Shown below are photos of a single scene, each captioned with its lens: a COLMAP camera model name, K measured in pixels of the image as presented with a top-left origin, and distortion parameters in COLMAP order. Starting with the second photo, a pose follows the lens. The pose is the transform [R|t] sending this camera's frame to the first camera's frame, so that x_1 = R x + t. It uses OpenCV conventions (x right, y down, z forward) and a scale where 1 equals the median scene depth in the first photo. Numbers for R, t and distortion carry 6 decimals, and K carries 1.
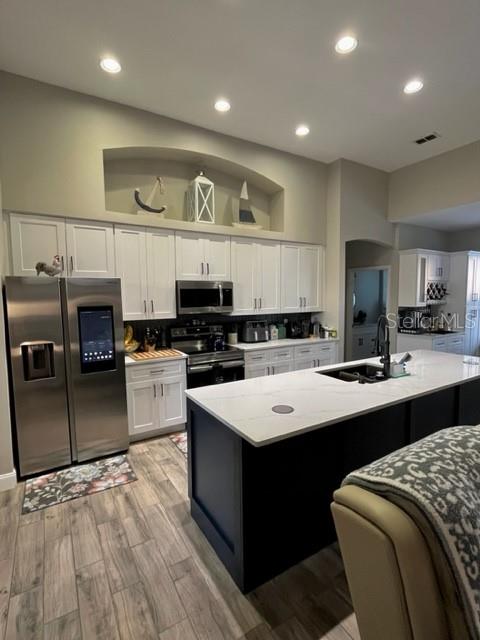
lens RADIAL K [[311.9, 0, 240.0], [0, 311.9, 320.0], [0, 0, 1]] dist [0.001283, -0.000148]
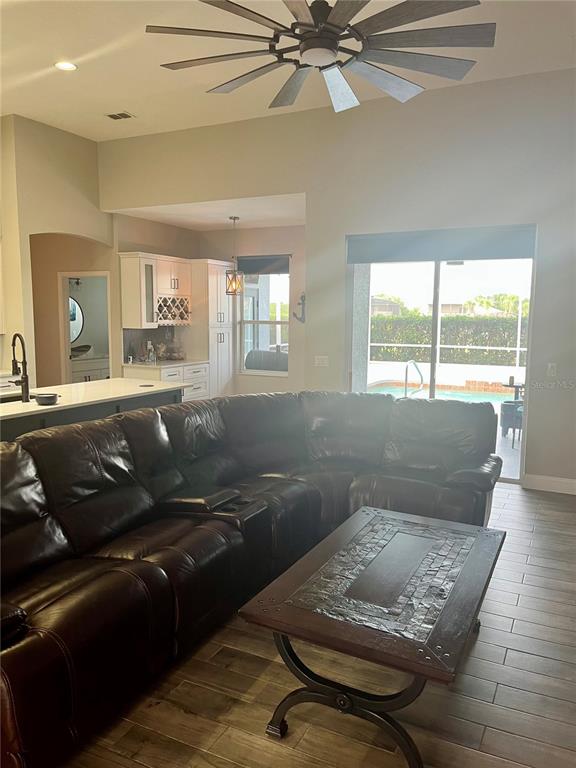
lens RADIAL K [[572.6, 0, 288.0], [0, 572.6, 384.0], [0, 0, 1]] dist [0.008604, 0.004956]
pose [[0.847225, -0.047503, 0.529106, 0.115599], [0.026167, 0.998517, 0.047747, 0.035735], [-0.530589, -0.026608, 0.847211, -0.377332]]
